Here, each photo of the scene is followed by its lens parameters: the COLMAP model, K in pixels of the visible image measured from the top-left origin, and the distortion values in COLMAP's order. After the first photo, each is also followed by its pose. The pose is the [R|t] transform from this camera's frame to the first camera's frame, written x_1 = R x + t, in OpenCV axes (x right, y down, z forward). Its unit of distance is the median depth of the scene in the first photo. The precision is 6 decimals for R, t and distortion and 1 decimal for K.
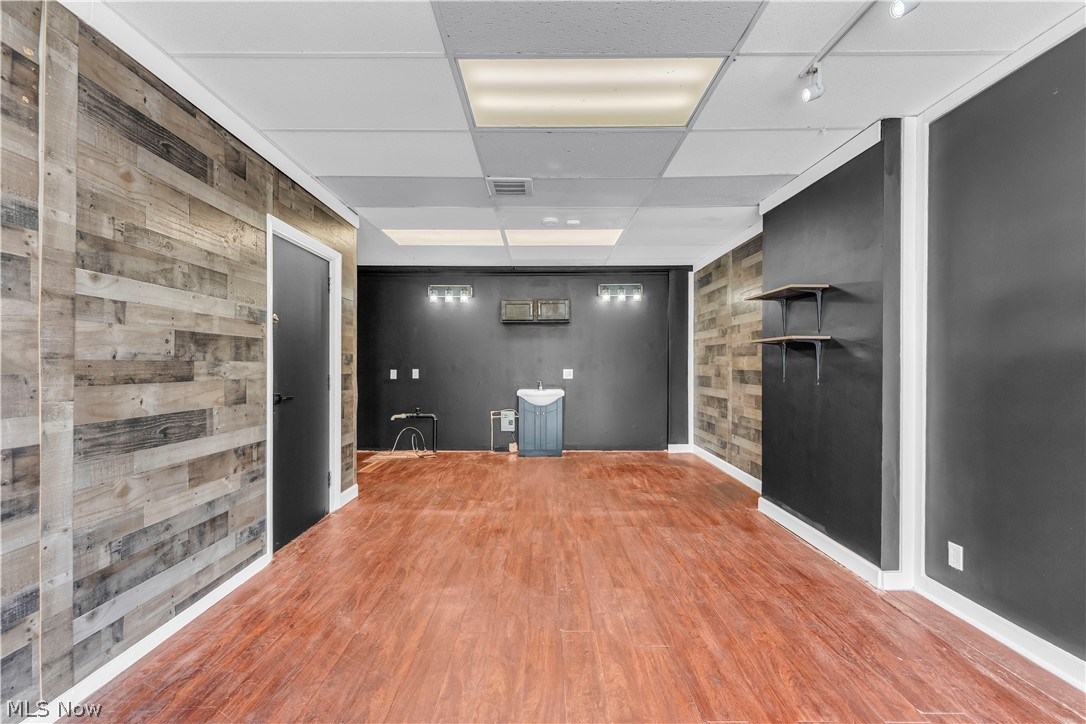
lens RADIAL K [[447.9, 0, 534.4], [0, 447.9, 368.1], [0, 0, 1]] dist [0.000807, 0.000107]
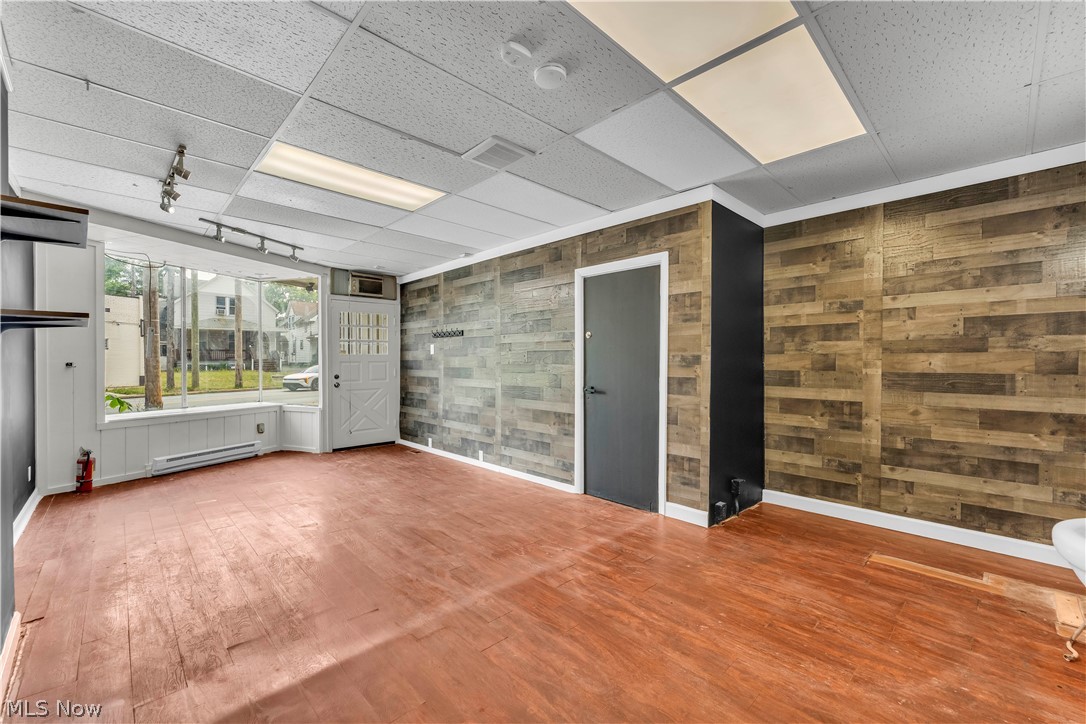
lens RADIAL K [[447.9, 0, 534.4], [0, 447.9, 368.1], [0, 0, 1]] dist [0.000807, 0.000107]
pose [[-0.721969, 0.002814, -0.691920, 0.265907], [-0.009966, 0.999846, 0.014465, -0.009848], [0.691854, 0.017339, -0.721830, 0.918601]]
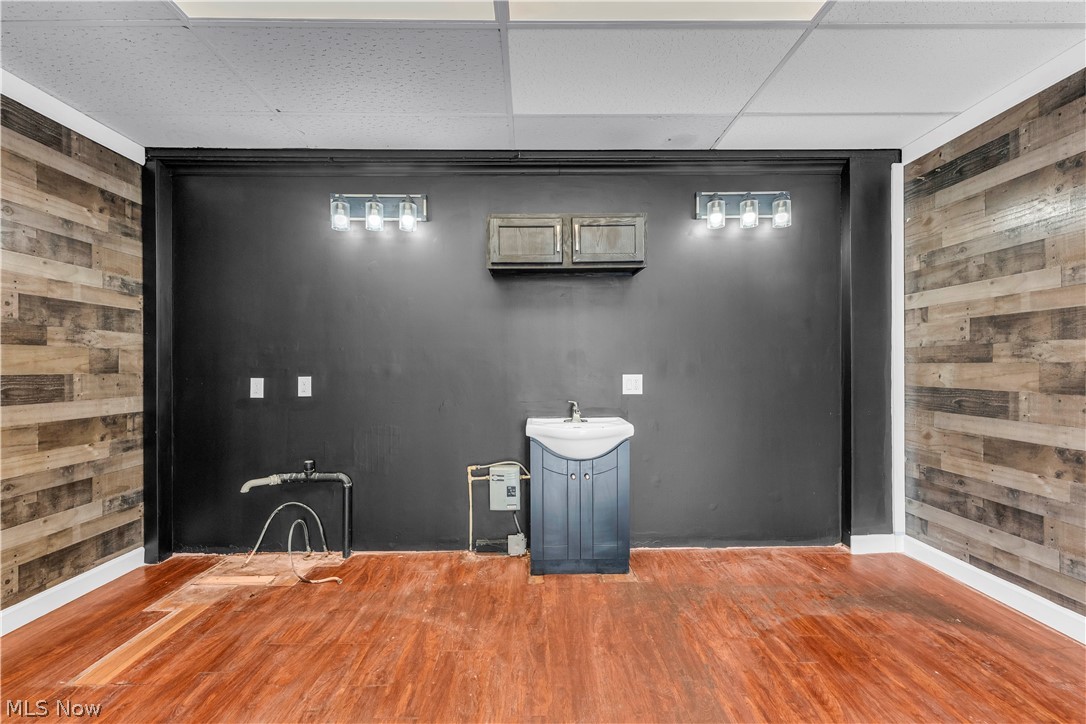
lens RADIAL K [[447.9, 0, 534.4], [0, 447.9, 368.1], [0, 0, 1]] dist [0.000807, 0.000107]
pose [[0.999806, -0.006113, 0.018699, -0.037159], [0.006138, 0.999980, -0.001267, -0.004197], [-0.018691, 0.001382, 0.999824, 0.542262]]
